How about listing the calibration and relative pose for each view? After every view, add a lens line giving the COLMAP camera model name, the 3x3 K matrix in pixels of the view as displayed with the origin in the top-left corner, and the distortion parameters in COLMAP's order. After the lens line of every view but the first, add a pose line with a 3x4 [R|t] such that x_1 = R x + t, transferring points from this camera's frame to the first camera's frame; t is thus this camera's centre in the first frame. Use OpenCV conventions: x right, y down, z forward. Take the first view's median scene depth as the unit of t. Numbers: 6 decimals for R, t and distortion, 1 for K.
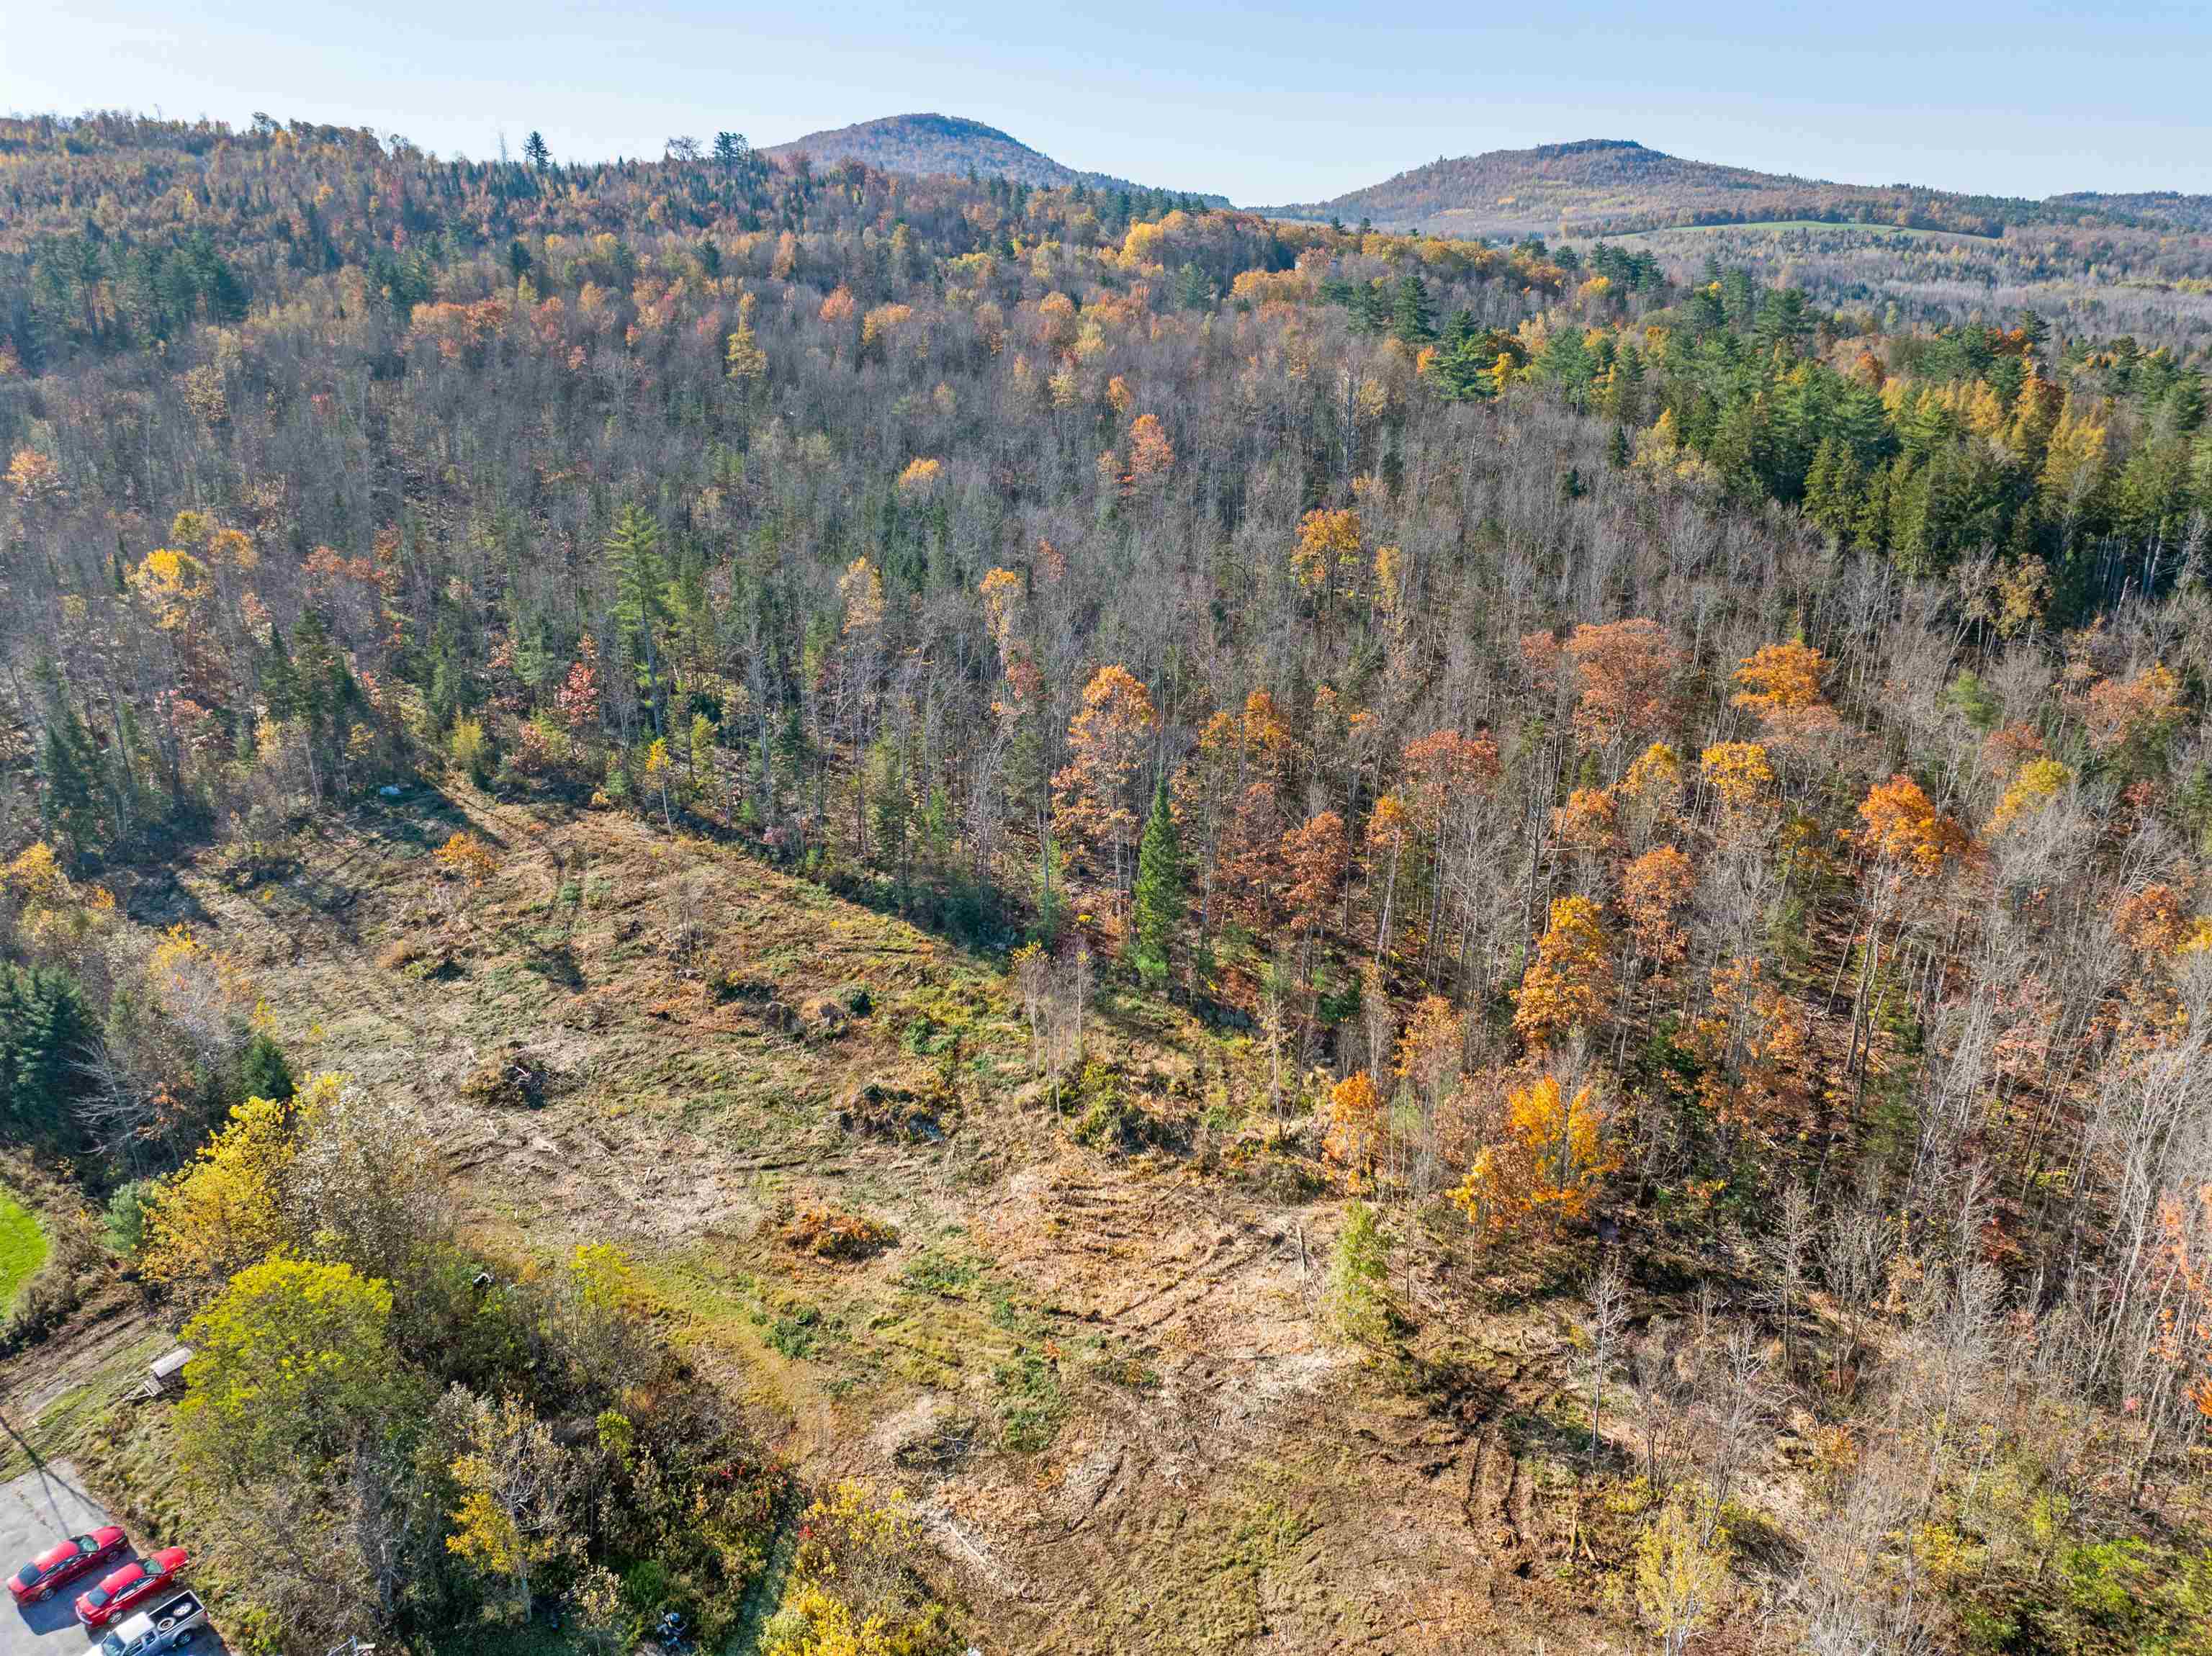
lens RADIAL K [[1558.1, 0, 1113.1], [0, 1558.1, 826.5], [0, 0, 1]] dist [-0.027555, -0.030519]
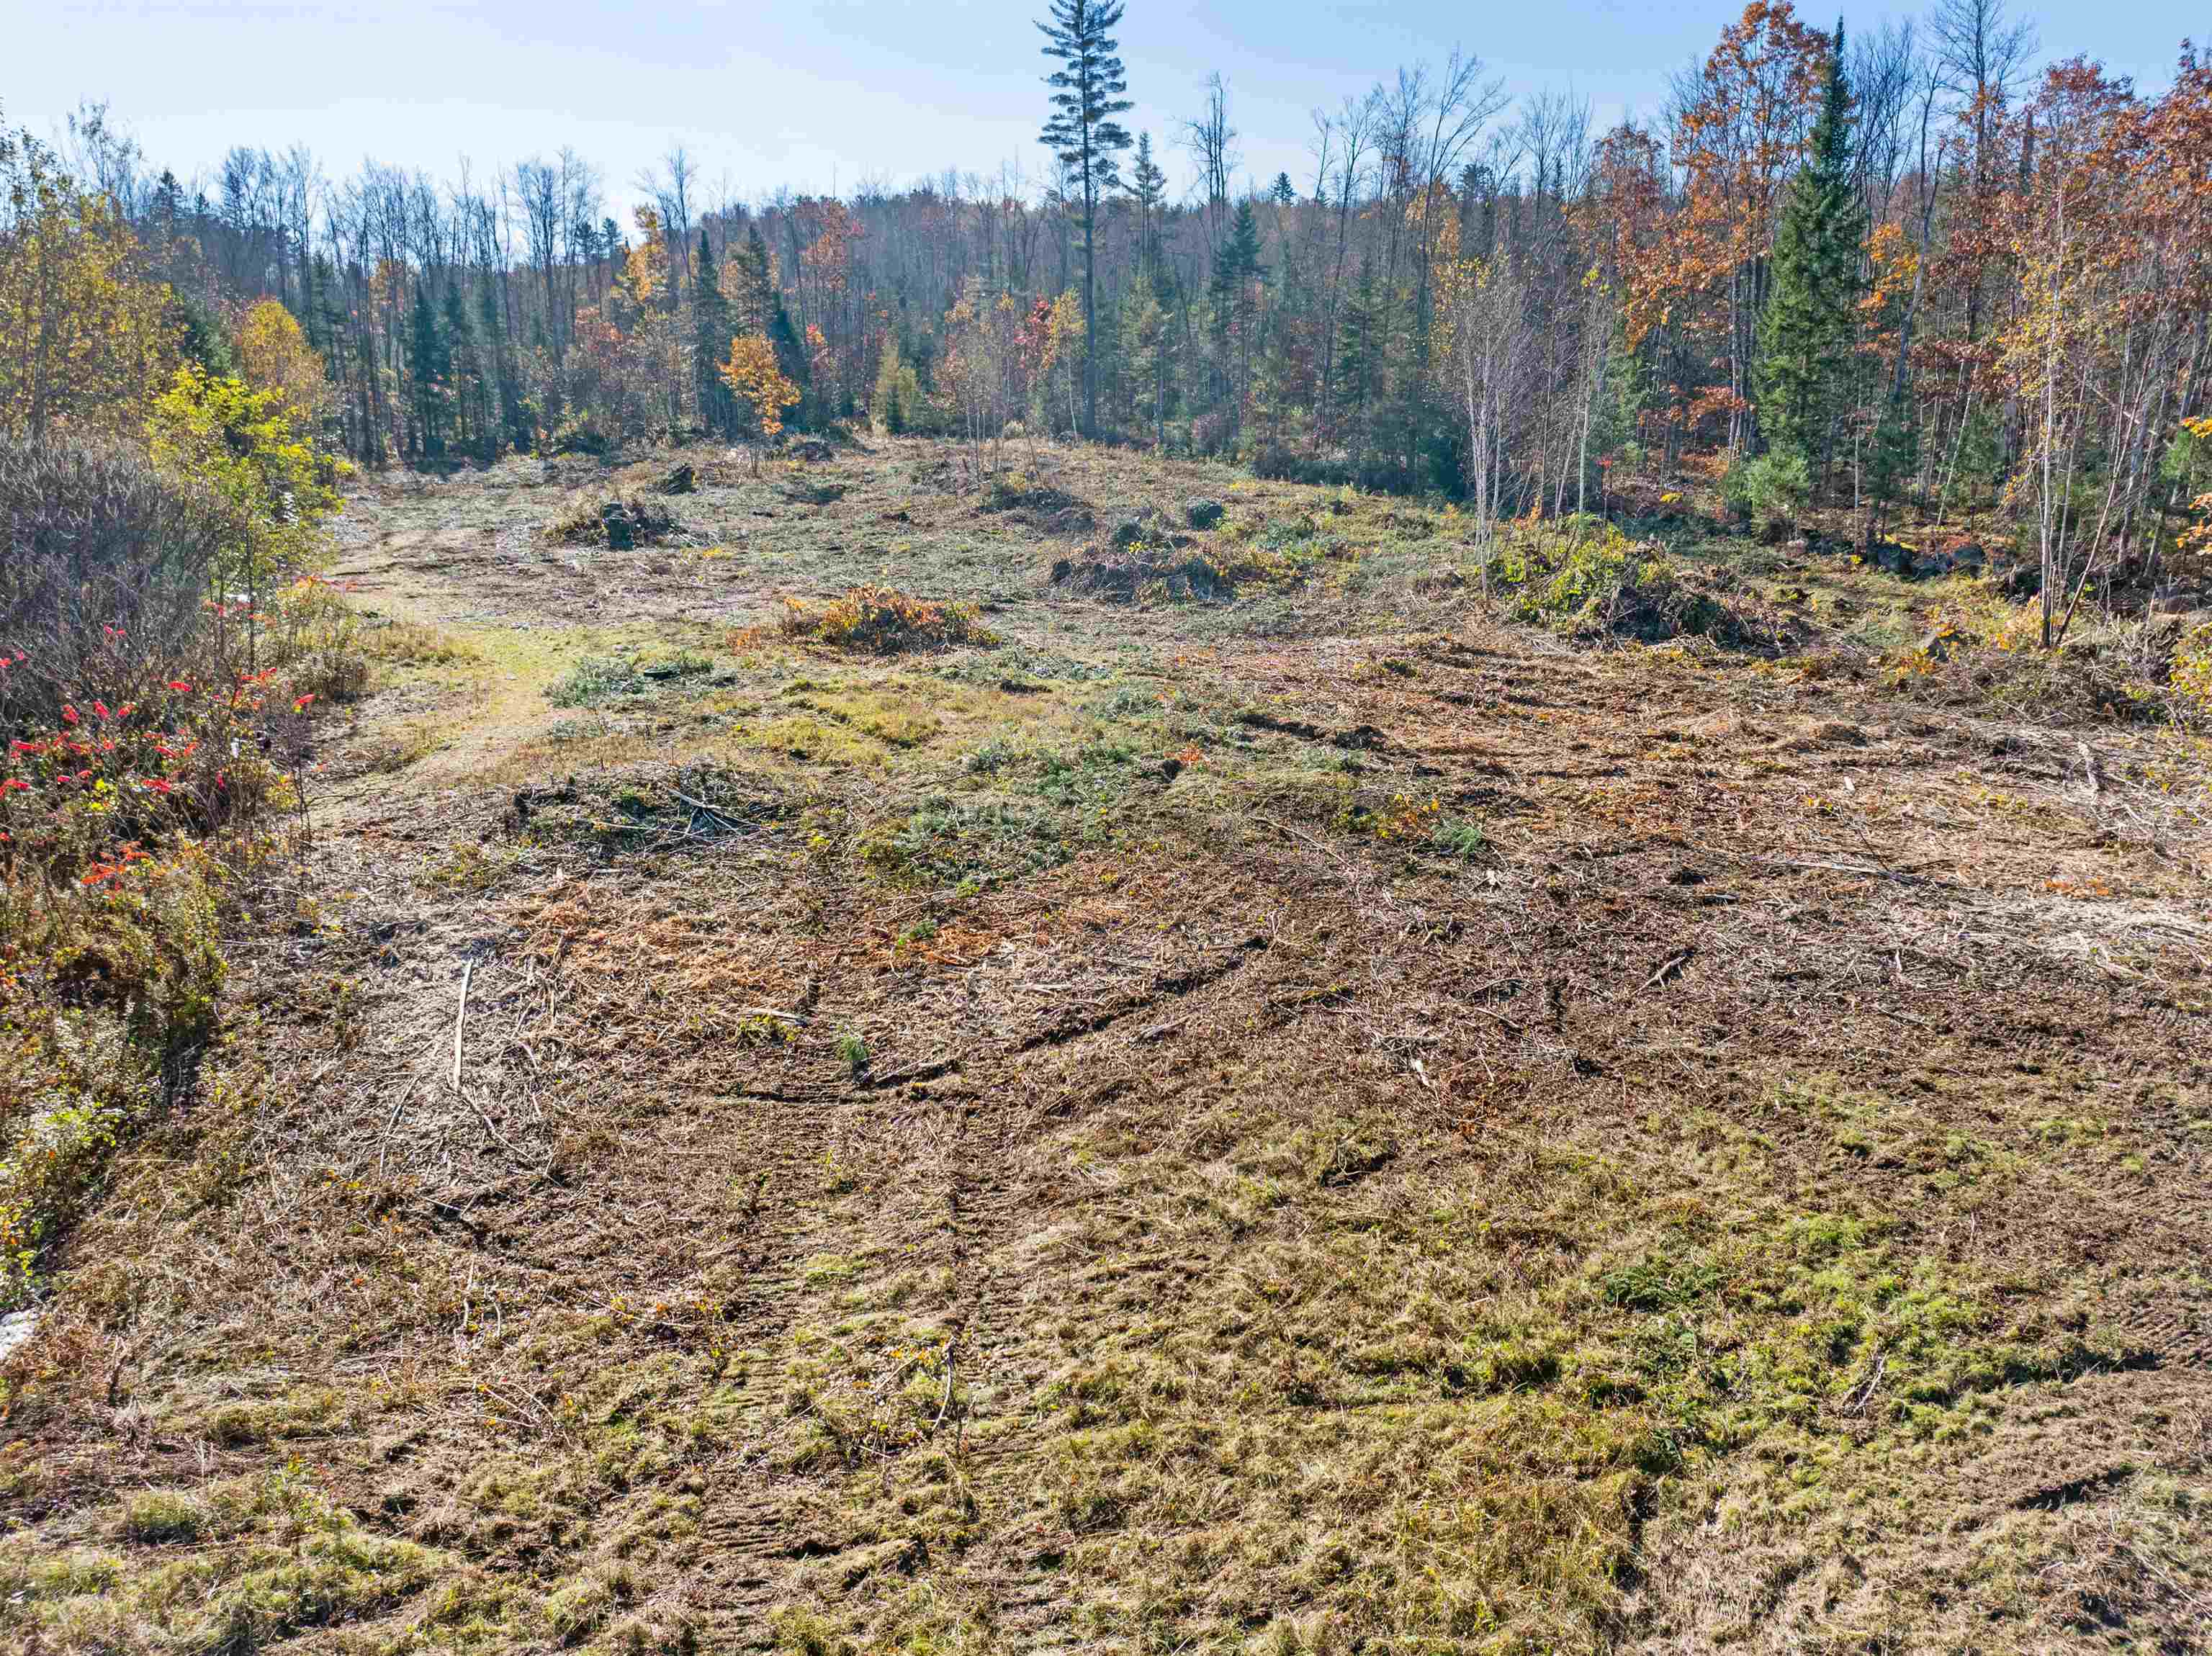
lens RADIAL K [[1558.1, 0, 1113.1], [0, 1558.1, 826.5], [0, 0, 1]] dist [-0.027555, -0.030519]
pose [[0.893931, 0.107294, -0.435173, 0.089136], [-0.147779, 0.987188, -0.060170, 0.373516], [0.423142, 0.118097, 0.898334, 0.705852]]
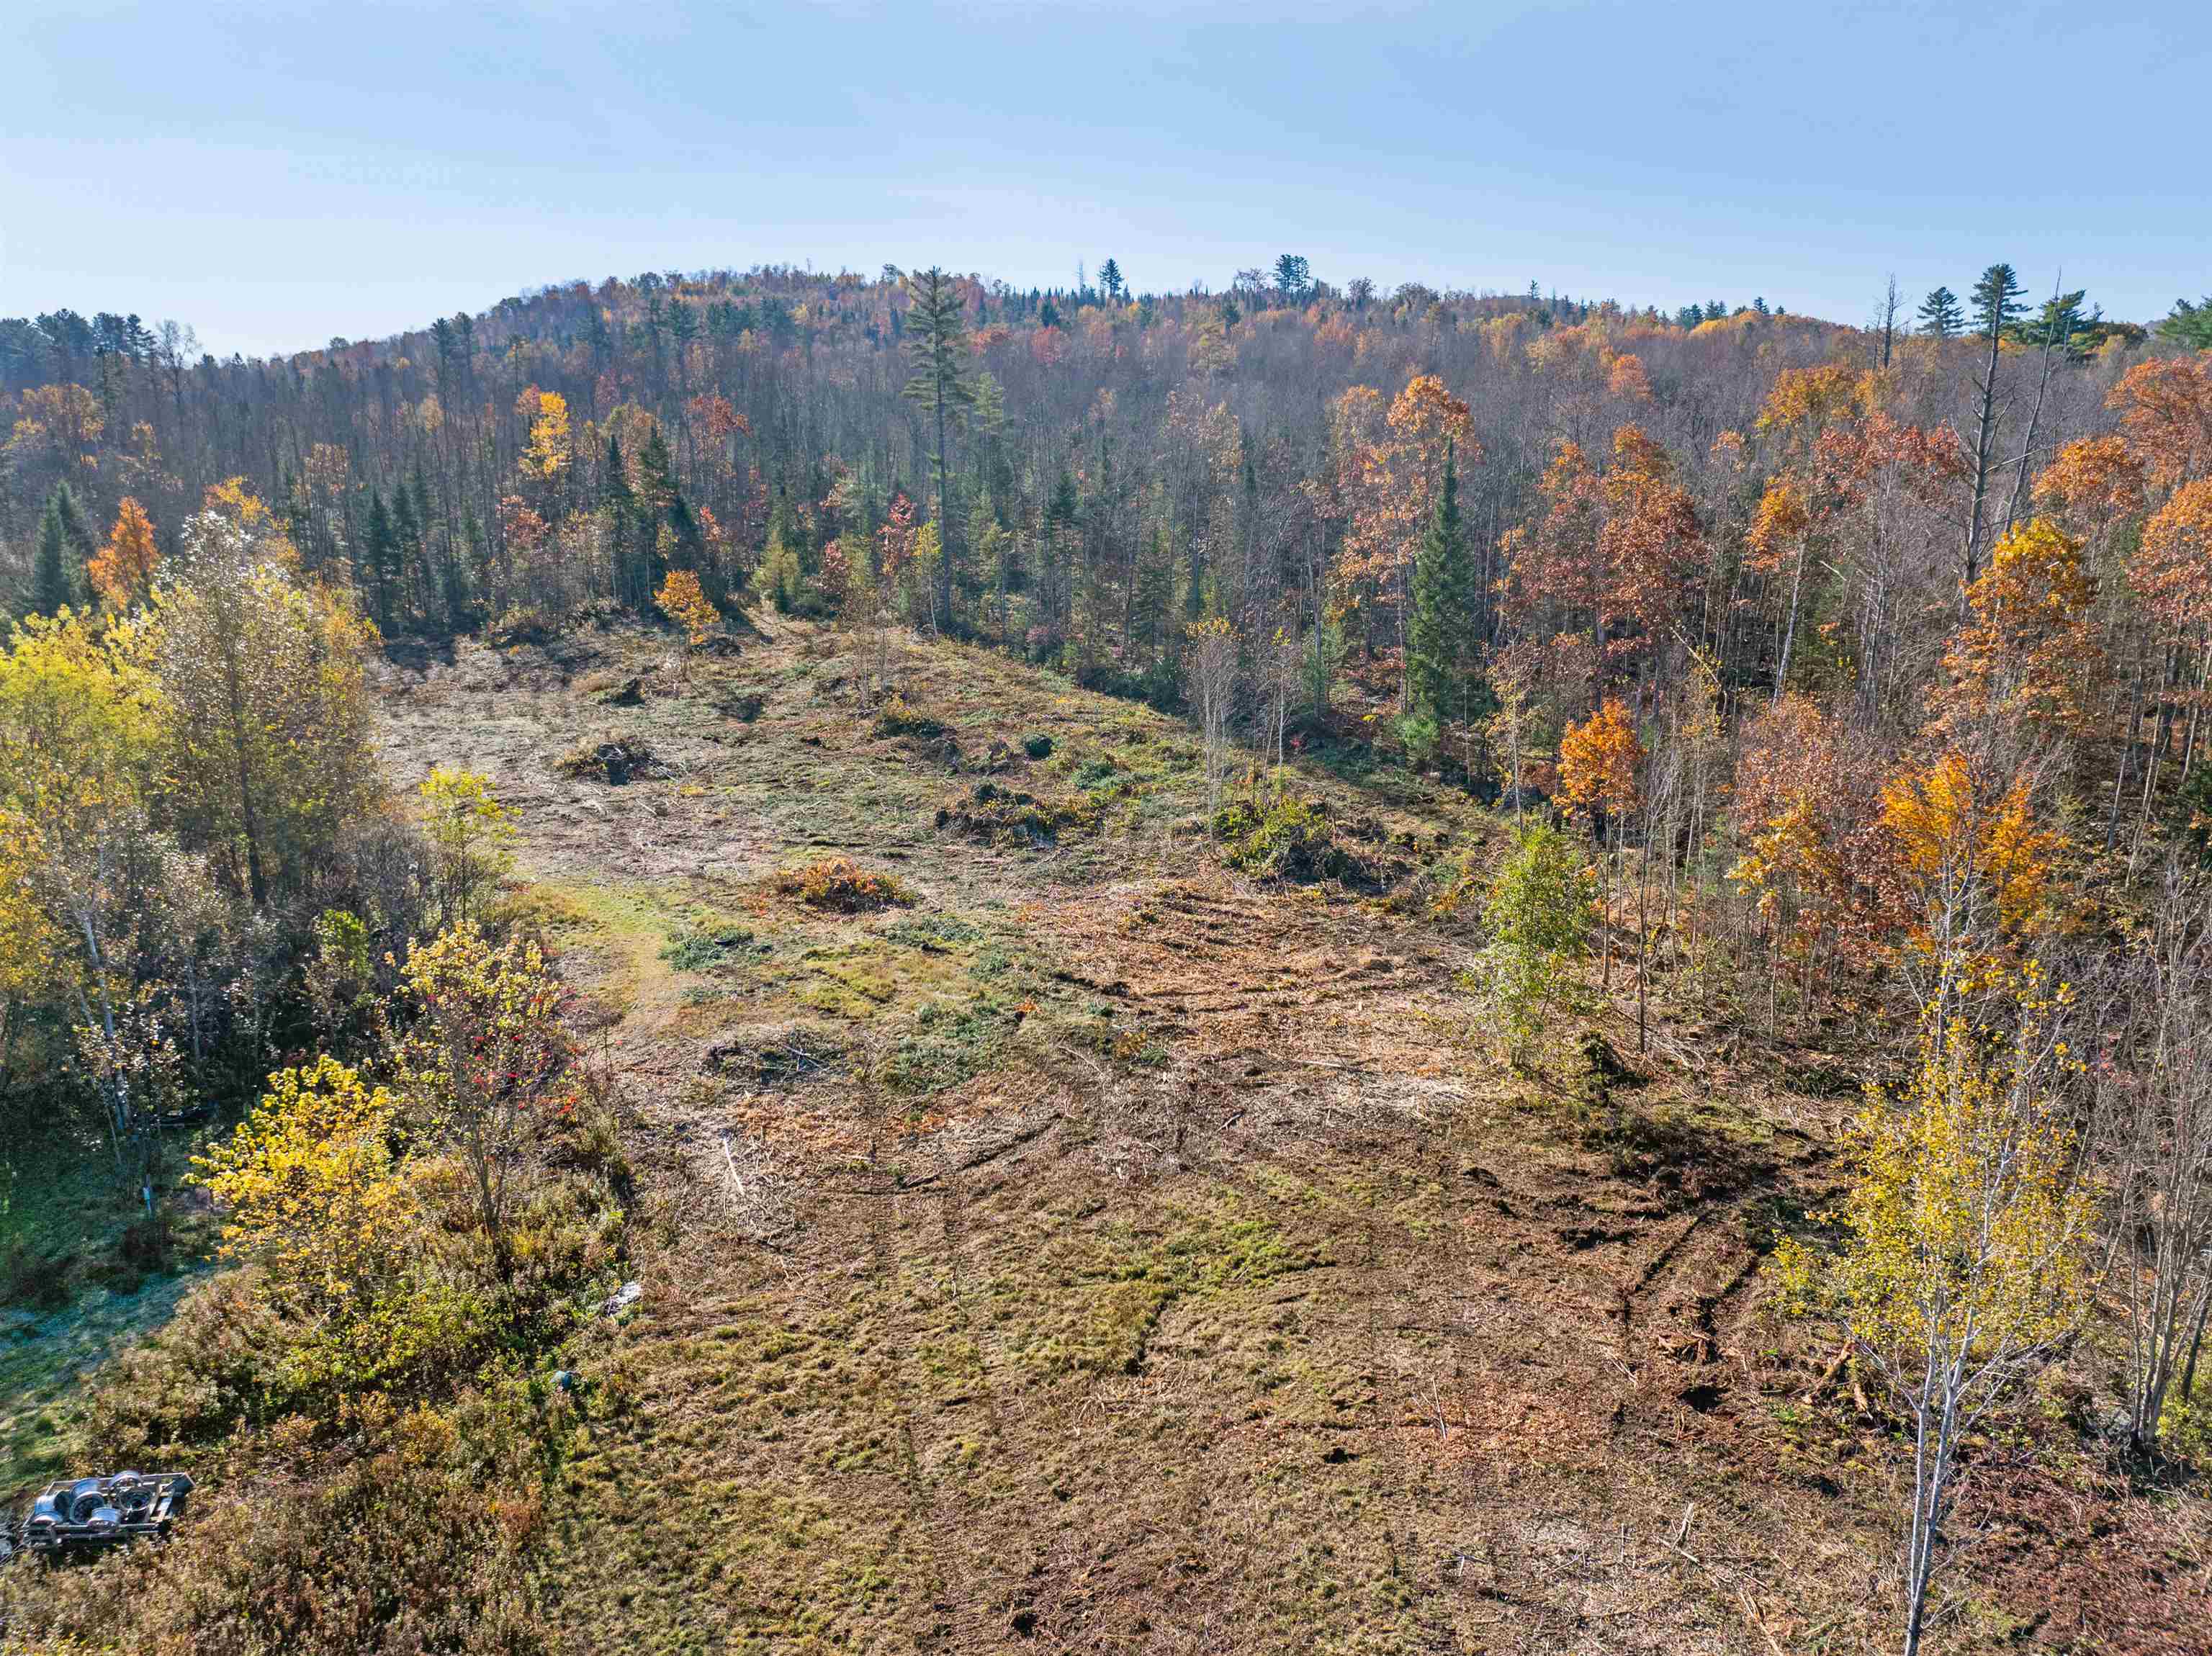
lens RADIAL K [[1558.1, 0, 1113.1], [0, 1558.1, 826.5], [0, 0, 1]] dist [-0.027555, -0.030519]
pose [[0.934774, 0.078410, -0.346480, 0.212403], [-0.119762, 0.987798, -0.099565, 0.323572], [0.334446, 0.134566, 0.932758, 0.399441]]
